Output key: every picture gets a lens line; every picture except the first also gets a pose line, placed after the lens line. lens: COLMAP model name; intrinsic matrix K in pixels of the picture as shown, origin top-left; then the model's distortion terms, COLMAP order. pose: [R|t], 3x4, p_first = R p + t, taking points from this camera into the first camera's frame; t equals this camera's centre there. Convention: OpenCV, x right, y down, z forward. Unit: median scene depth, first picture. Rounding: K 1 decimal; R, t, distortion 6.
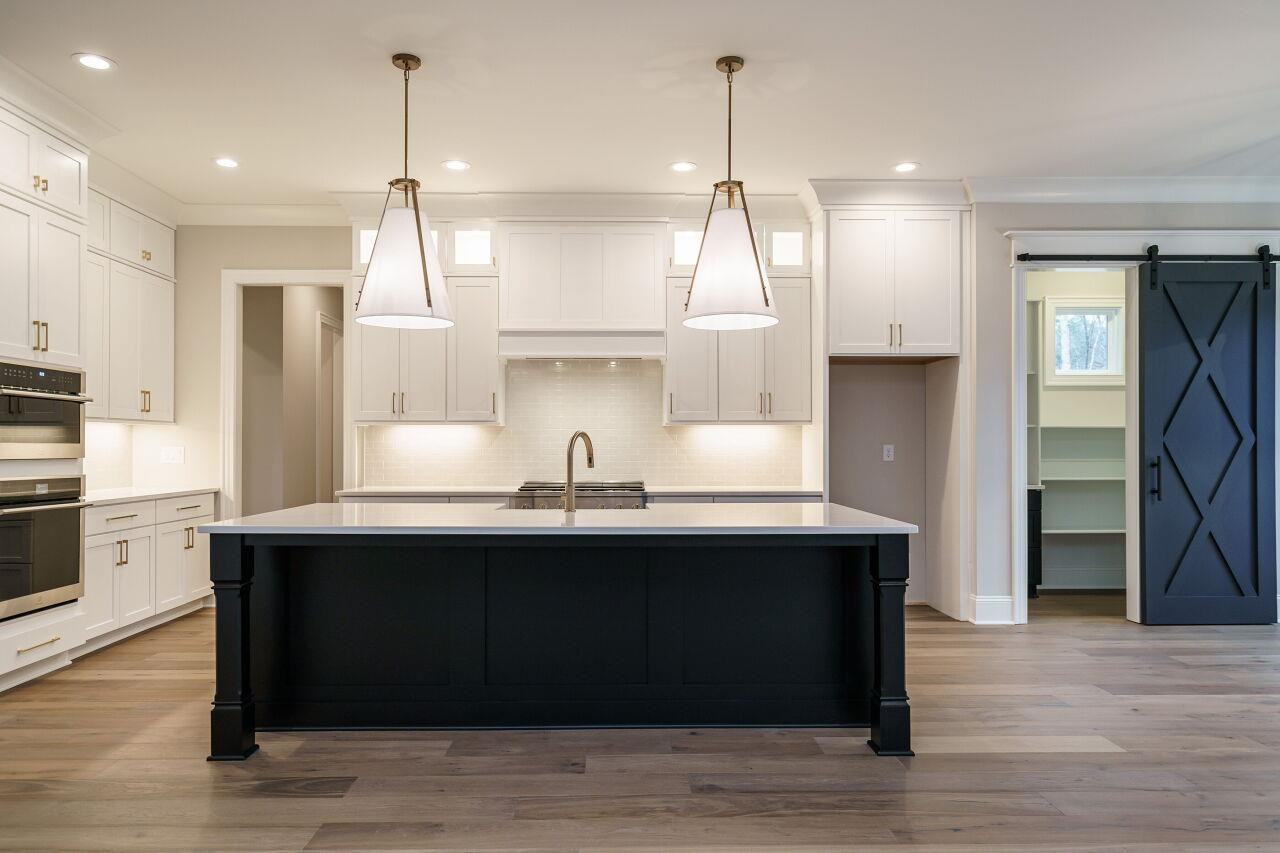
lens RADIAL K [[851.2, 0, 613.9], [0, 851.2, 440.4], [0, 0, 1]] dist [0.008770, 0.000501]
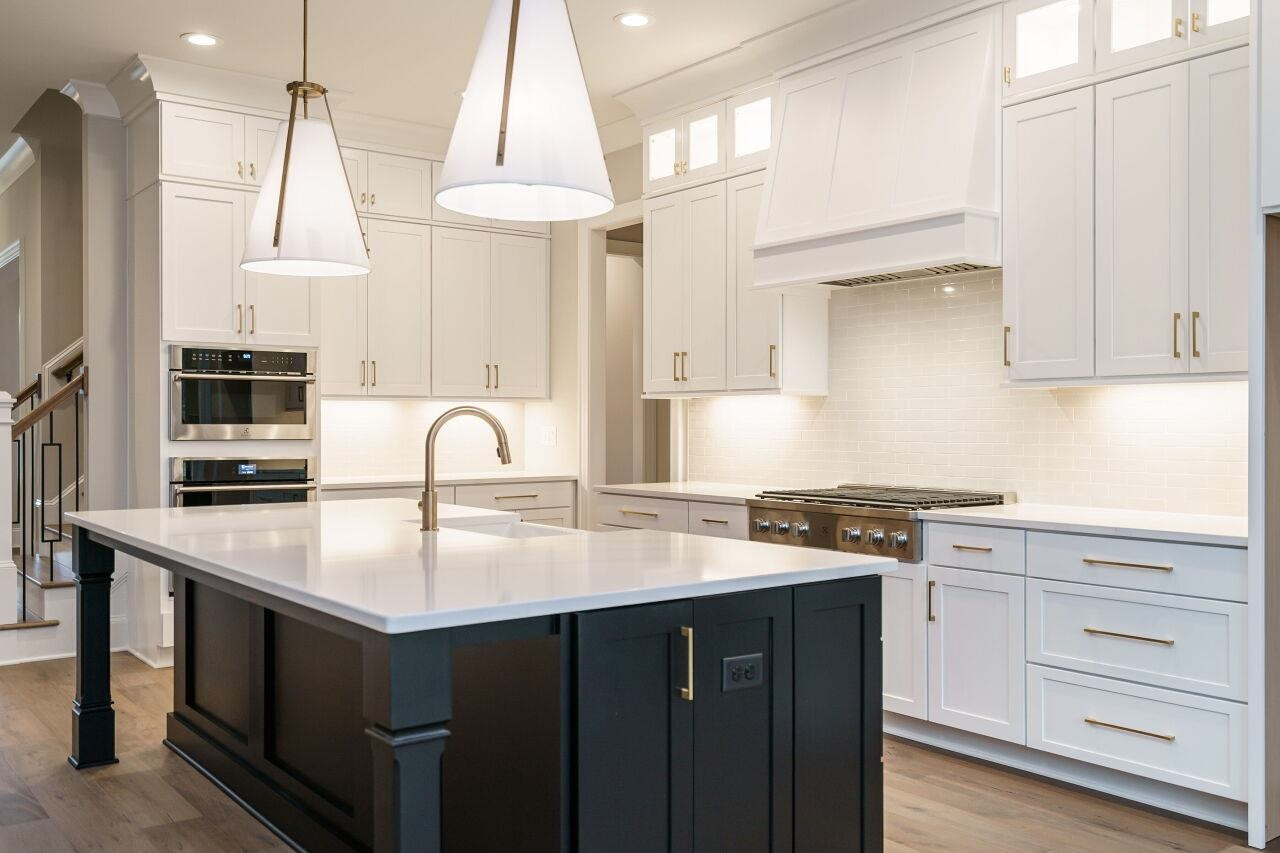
lens RADIAL K [[1128.5, 0, 648.3], [0, 1128.5, 424.3], [0, 0, 1]] dist [0.000605, 0.020580]
pose [[0.600266, 0.001139, -0.799799, 0.548873], [0.005849, 0.999966, 0.005814, -0.001310], [0.799779, -0.008168, 0.600239, 0.456448]]
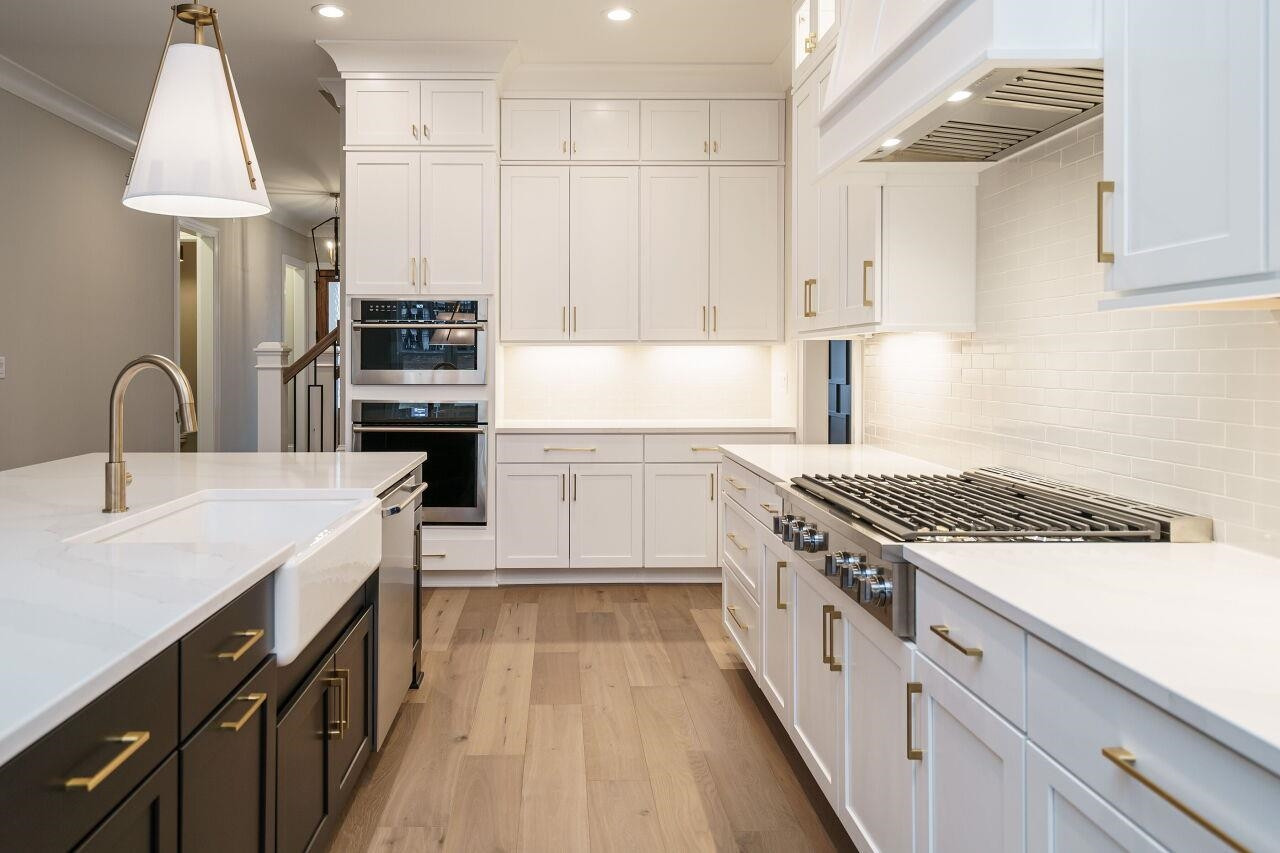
lens RADIAL K [[851.2, 0, 689.4], [0, 851.2, 357.5], [0, 0, 1]] dist [0.008770, 0.000501]
pose [[0.004845, -0.002643, -0.999985, 0.327480], [0.008411, 0.999961, -0.002602, -0.005308], [0.999953, -0.008398, 0.004868, 1.061351]]
